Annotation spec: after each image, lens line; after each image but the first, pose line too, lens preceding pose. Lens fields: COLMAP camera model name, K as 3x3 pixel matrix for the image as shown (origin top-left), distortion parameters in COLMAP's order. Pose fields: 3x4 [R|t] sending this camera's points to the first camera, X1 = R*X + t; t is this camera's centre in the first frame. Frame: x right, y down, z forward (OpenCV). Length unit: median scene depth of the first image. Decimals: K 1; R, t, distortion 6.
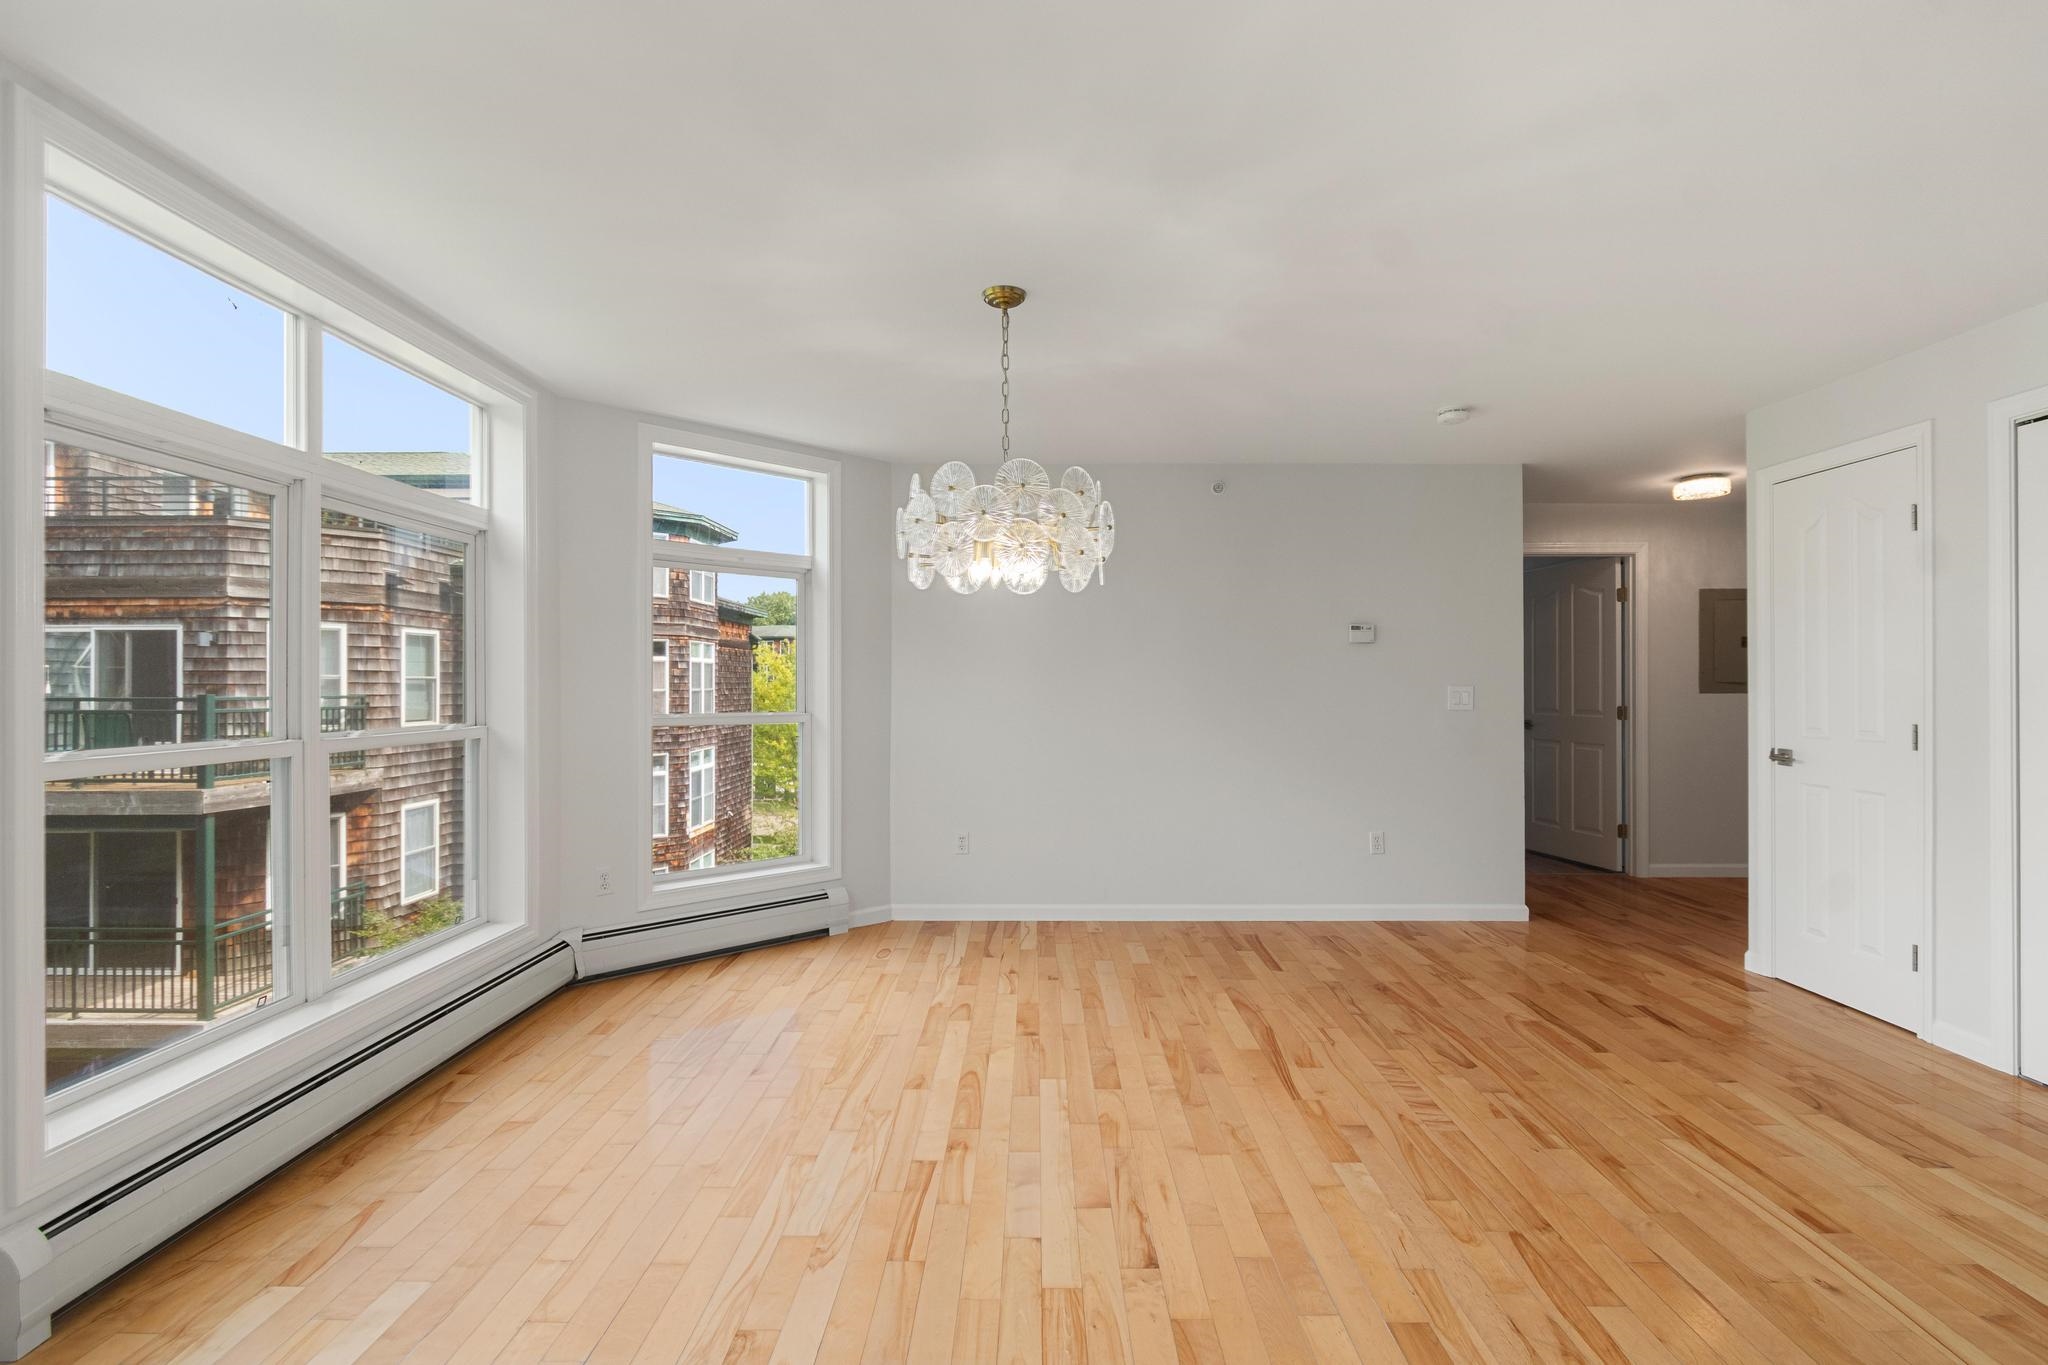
lens RADIAL K [[978.3, 0, 1033.4], [0, 978.3, 684.2], [0, 0, 1]] dist [0.000876, -0.000266]
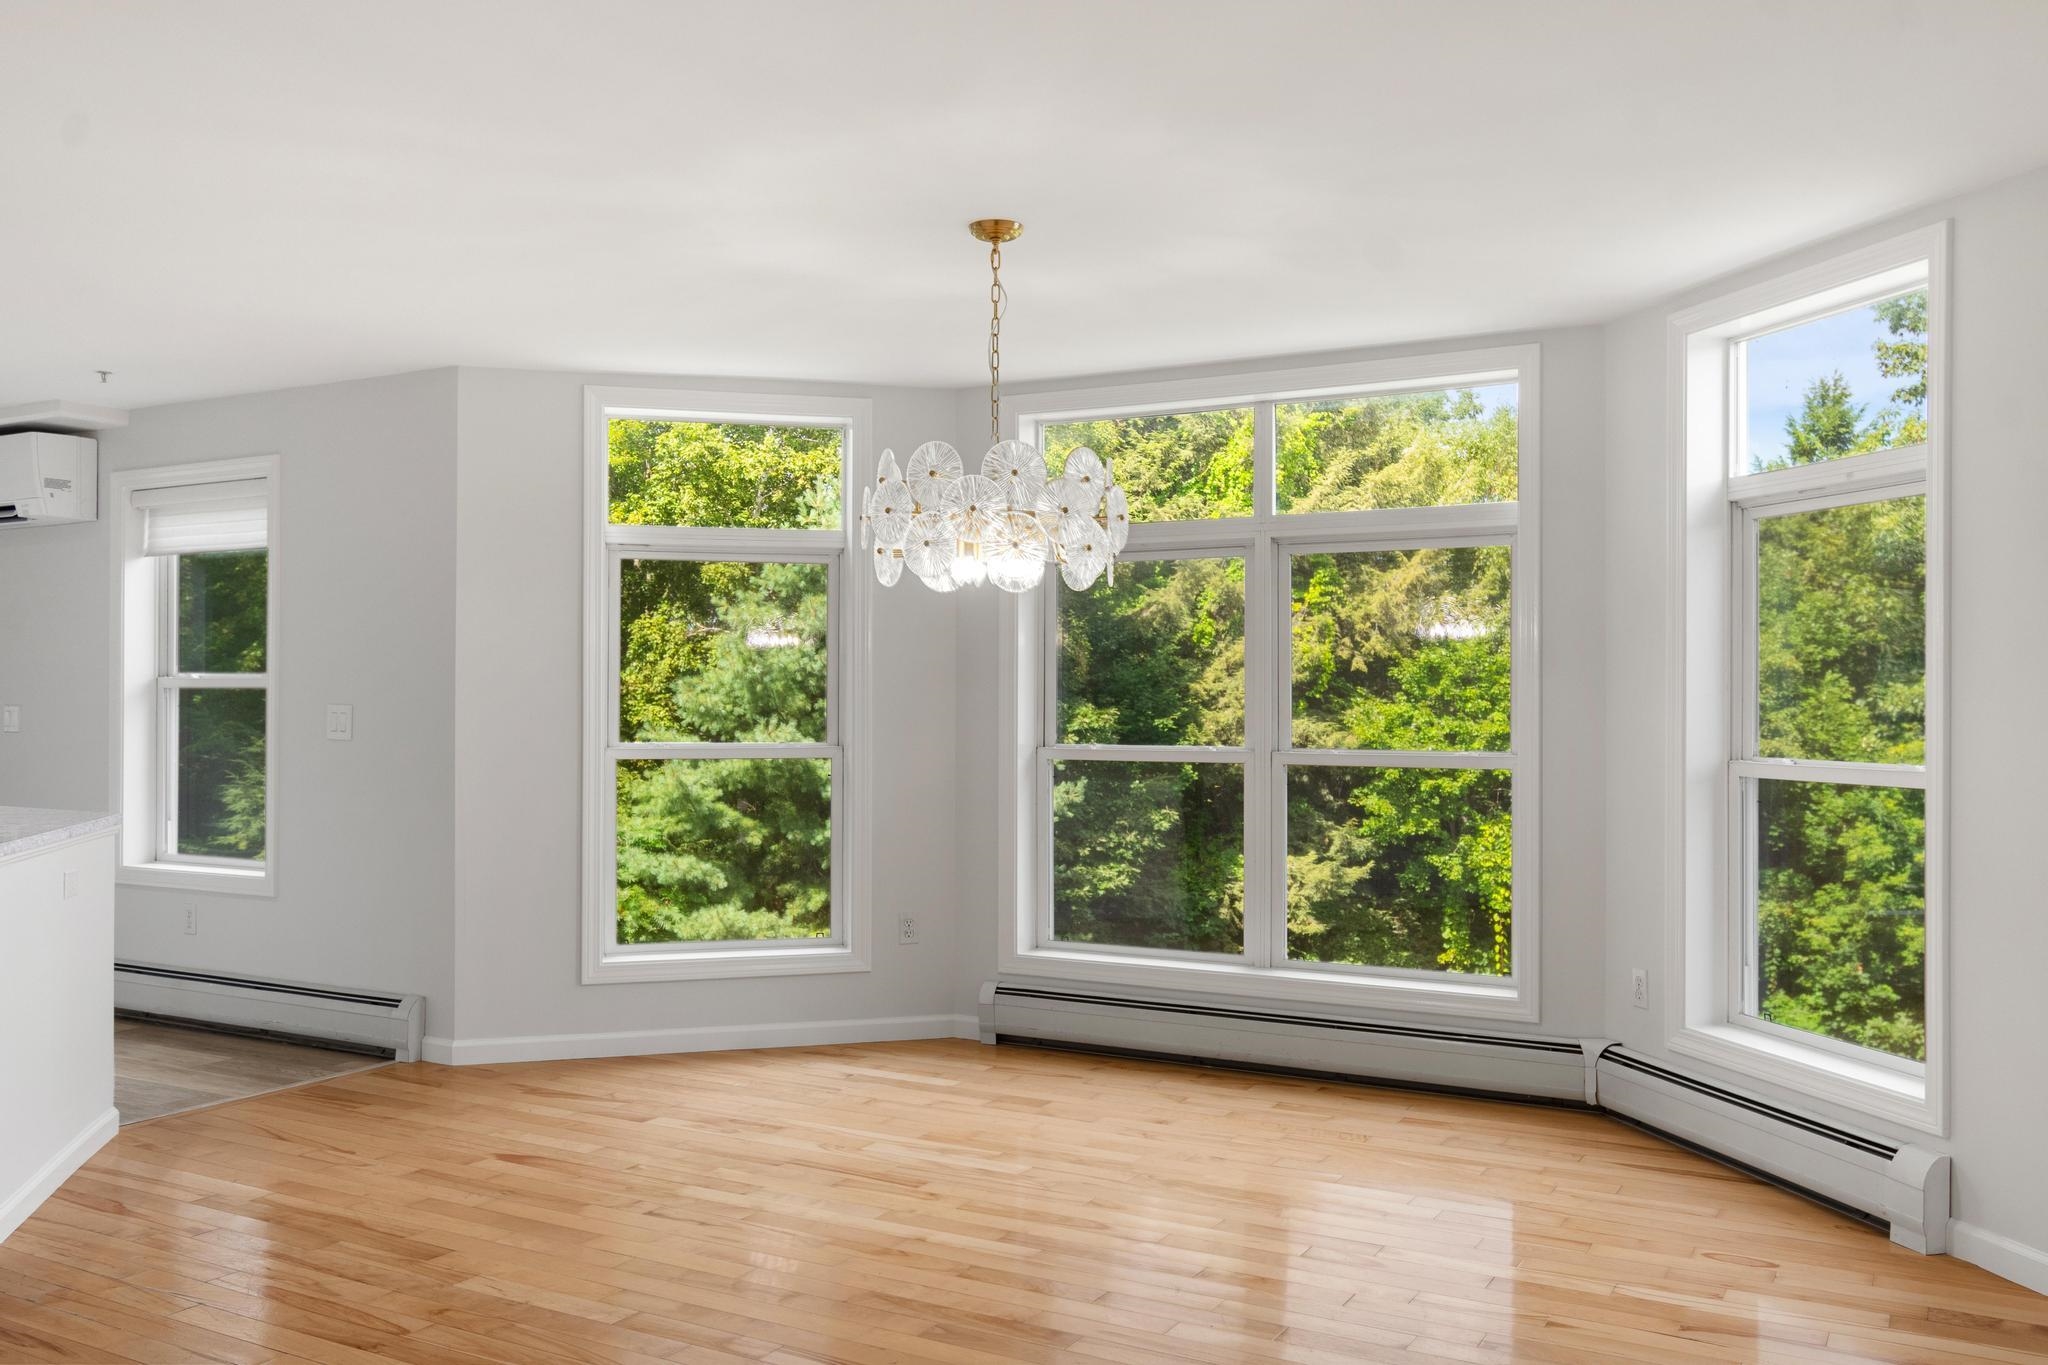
lens RADIAL K [[1710.7, 0, 997.2], [0, 1710.7, 683.5], [0, 0, 1]] dist [-0.010351, -0.003377]
pose [[-0.512875, -0.008759, -0.858419, 1.136125], [-0.001478, 0.999955, -0.009320, -0.005541], [0.858462, -0.003512, -0.512865, 1.653750]]
